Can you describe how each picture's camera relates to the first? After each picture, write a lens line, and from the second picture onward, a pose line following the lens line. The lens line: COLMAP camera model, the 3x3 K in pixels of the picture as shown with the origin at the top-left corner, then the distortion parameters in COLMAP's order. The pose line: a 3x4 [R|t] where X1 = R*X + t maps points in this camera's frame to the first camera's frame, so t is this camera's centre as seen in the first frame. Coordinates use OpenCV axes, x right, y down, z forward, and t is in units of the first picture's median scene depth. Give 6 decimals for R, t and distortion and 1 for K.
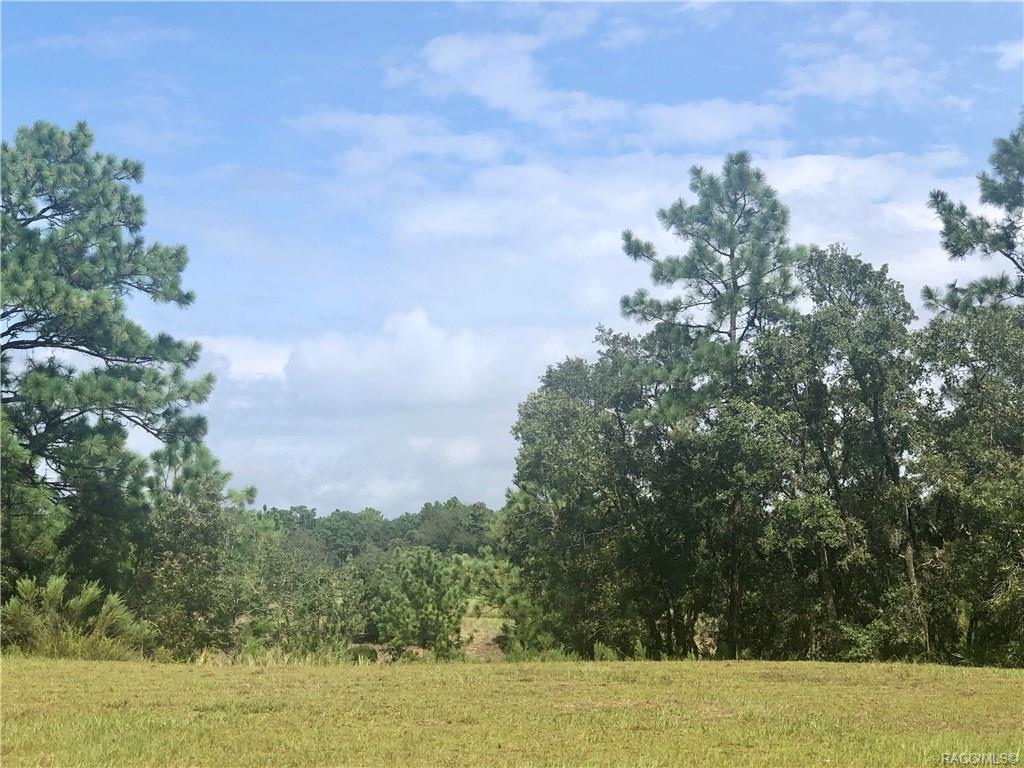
lens RADIAL K [[1987.9, 0, 512.0], [0, 1987.9, 384.0], [0, 0, 1]] dist [0.000739, 0.254817]
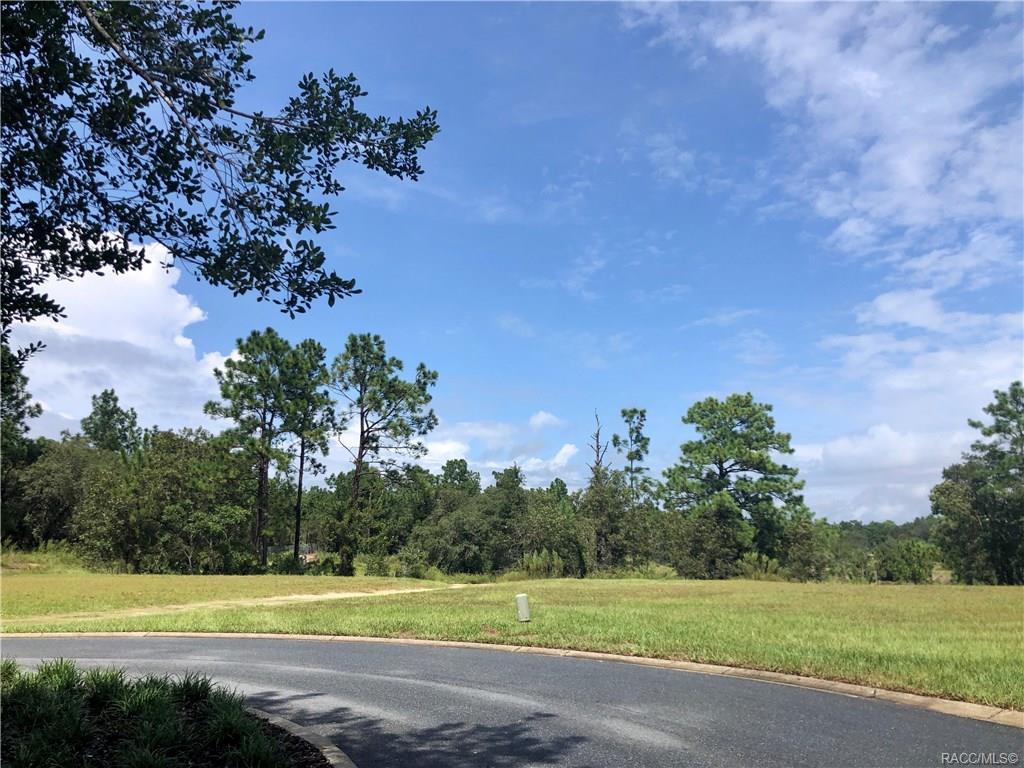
lens RADIAL K [[867.8, 0, 483.8], [0, 867.8, 384.8], [0, 0, 1]] dist [-0.000569, -0.002827]
pose [[0.871440, -0.093186, -0.481569, 0.054372], [0.048168, 0.993300, -0.105045, -0.028806], [0.488132, 0.068344, 0.870090, -0.277987]]
